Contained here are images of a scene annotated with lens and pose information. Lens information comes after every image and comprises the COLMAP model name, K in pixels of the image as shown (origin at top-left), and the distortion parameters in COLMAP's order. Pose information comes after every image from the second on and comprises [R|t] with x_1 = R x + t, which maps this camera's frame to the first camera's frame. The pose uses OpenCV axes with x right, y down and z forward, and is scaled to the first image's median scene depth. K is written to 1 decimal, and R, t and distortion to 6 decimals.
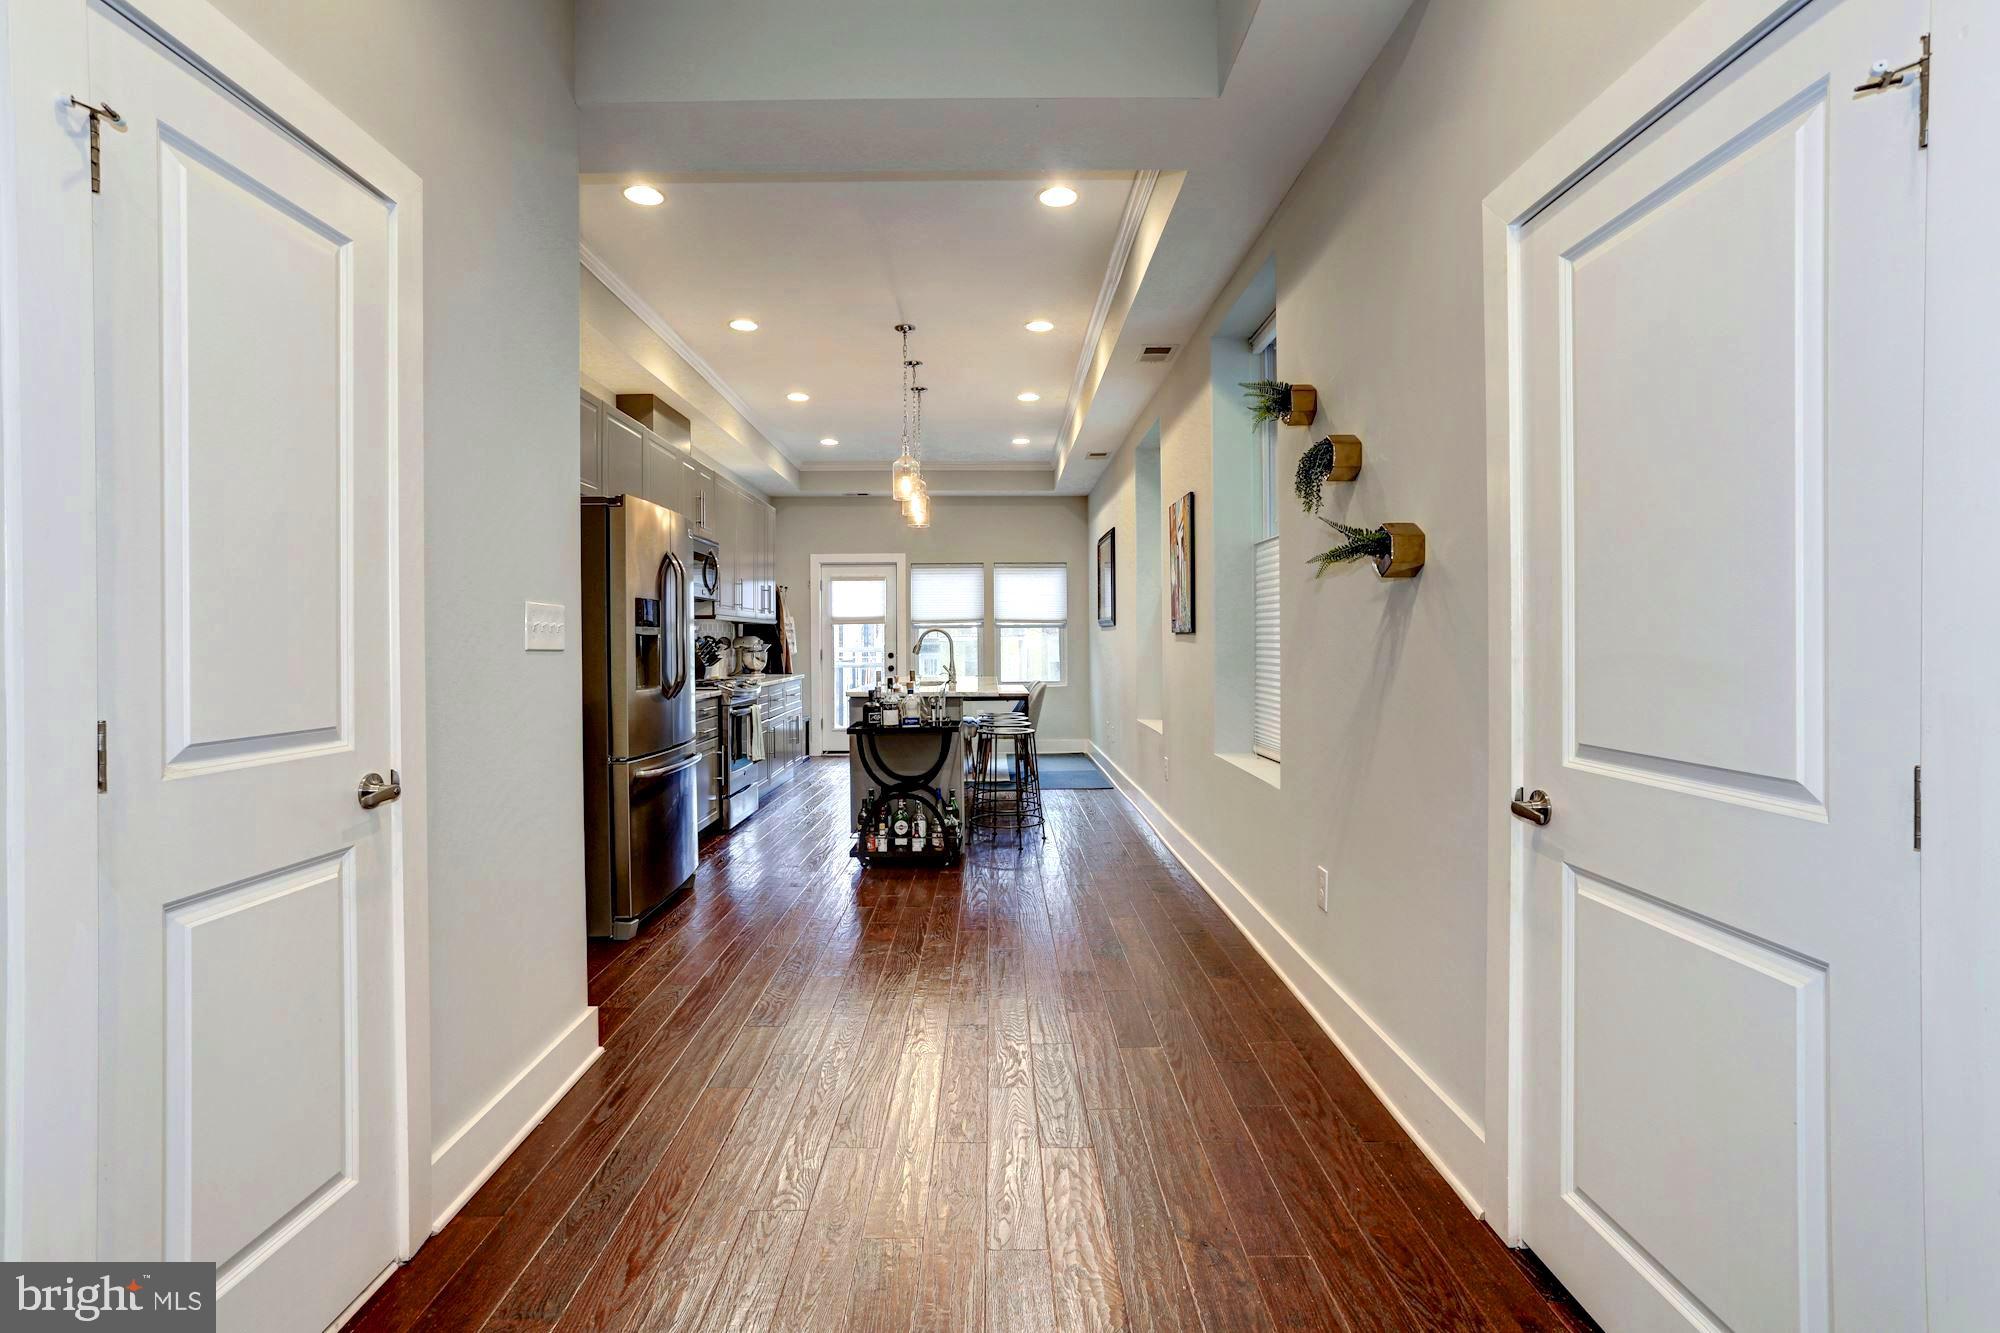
lens RADIAL K [[989.3, 0, 986.1], [0, 989.3, 642.8], [0, 0, 1]] dist [-0.054098, 0.041195]
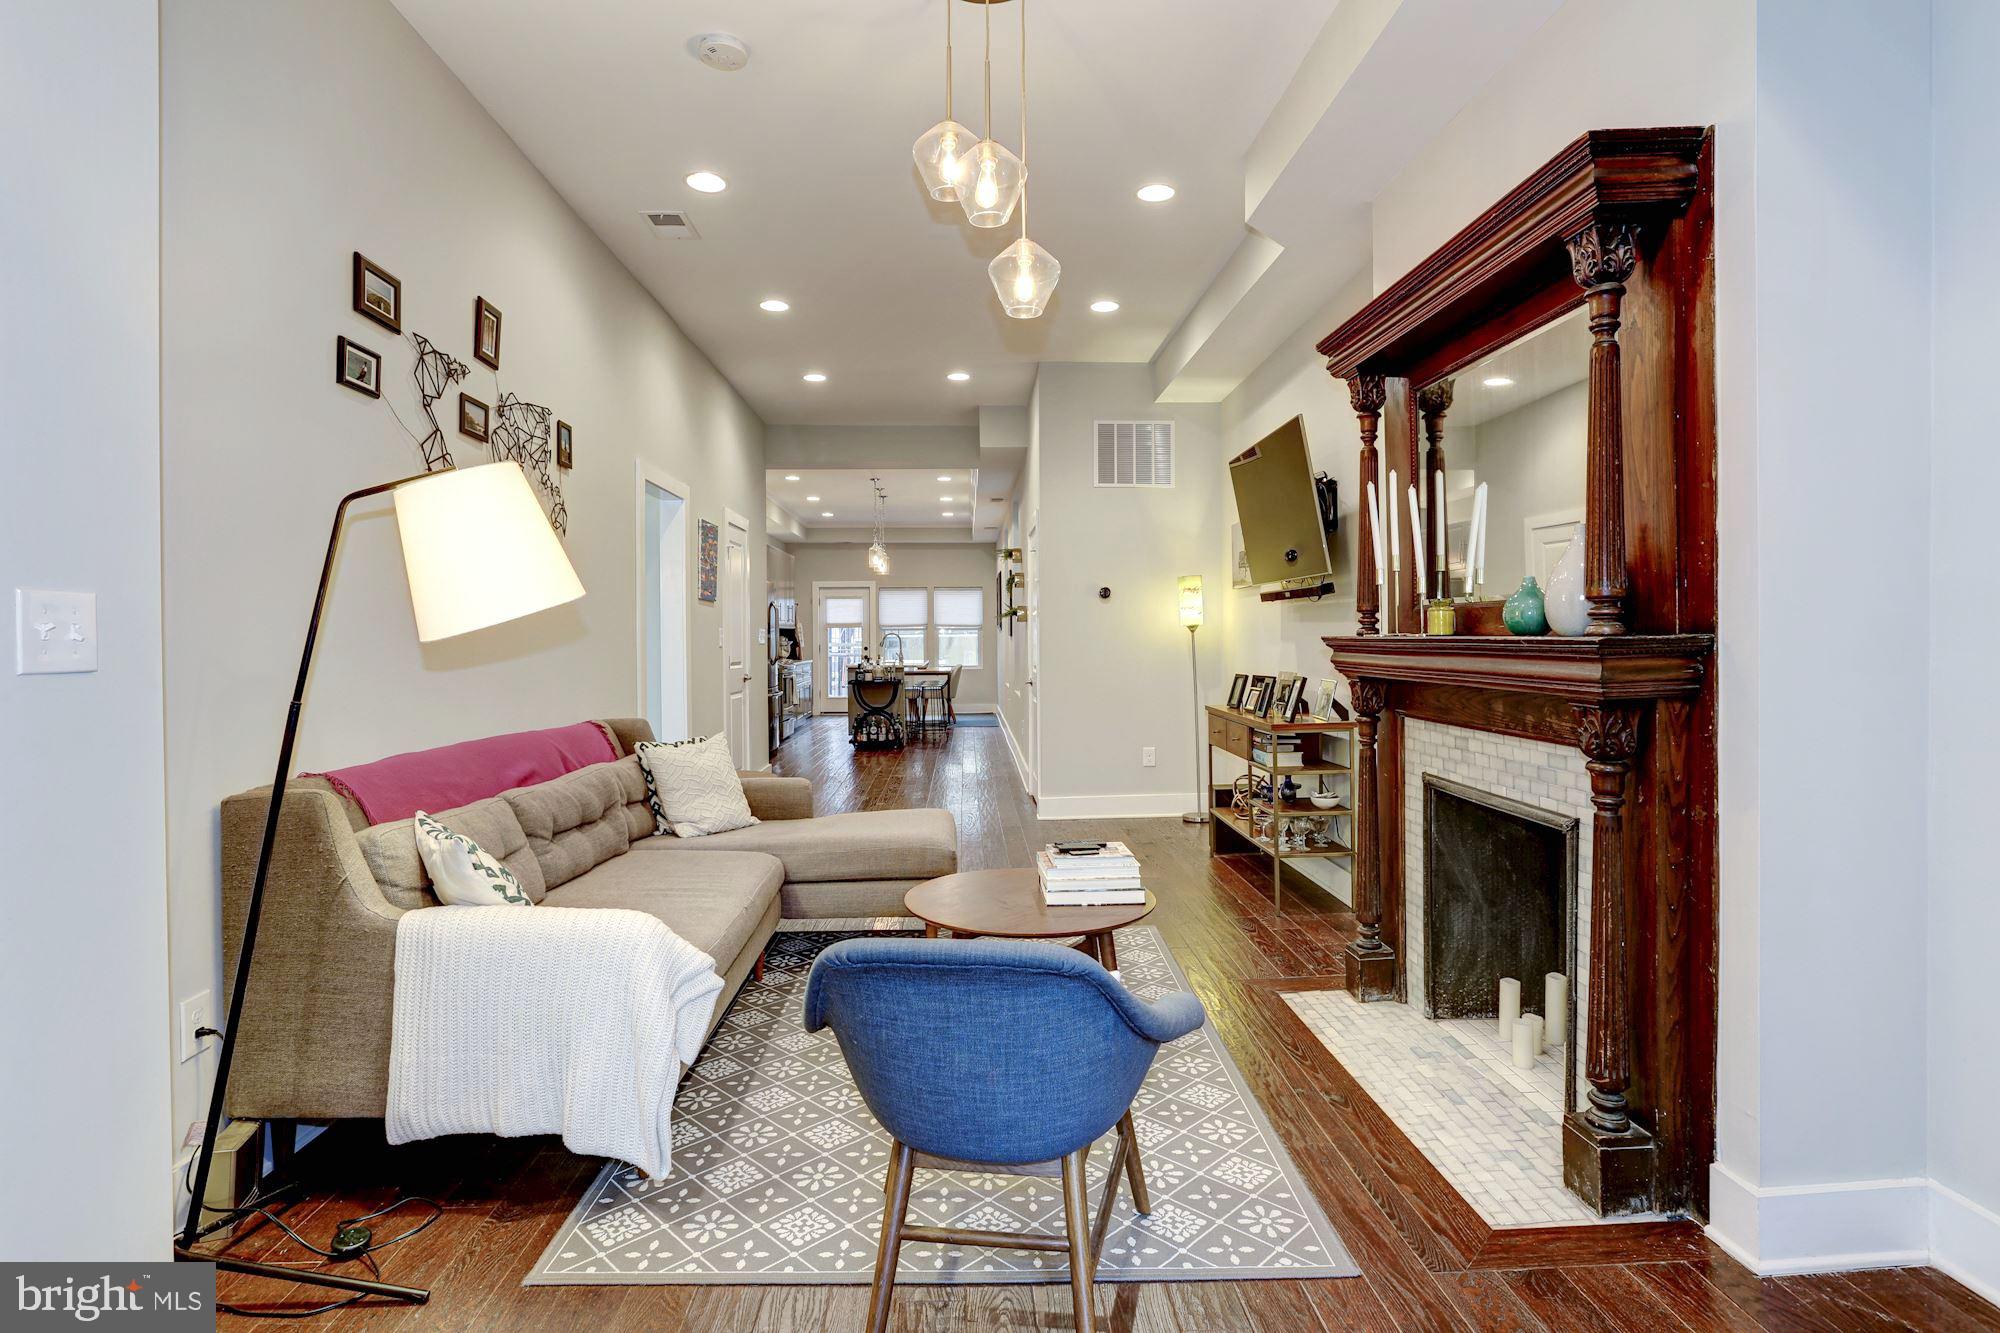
lens RADIAL K [[1031.9, 0, 1009.9], [0, 1031.9, 648.1], [0, 0, 1]] dist [-0.051671, 0.030346]
pose [[0.998904, -0.001922, 0.046770, 0.075041], [0.001460, 0.999950, 0.009911, -0.004260], [-0.046786, -0.009832, 0.998857, -0.889955]]
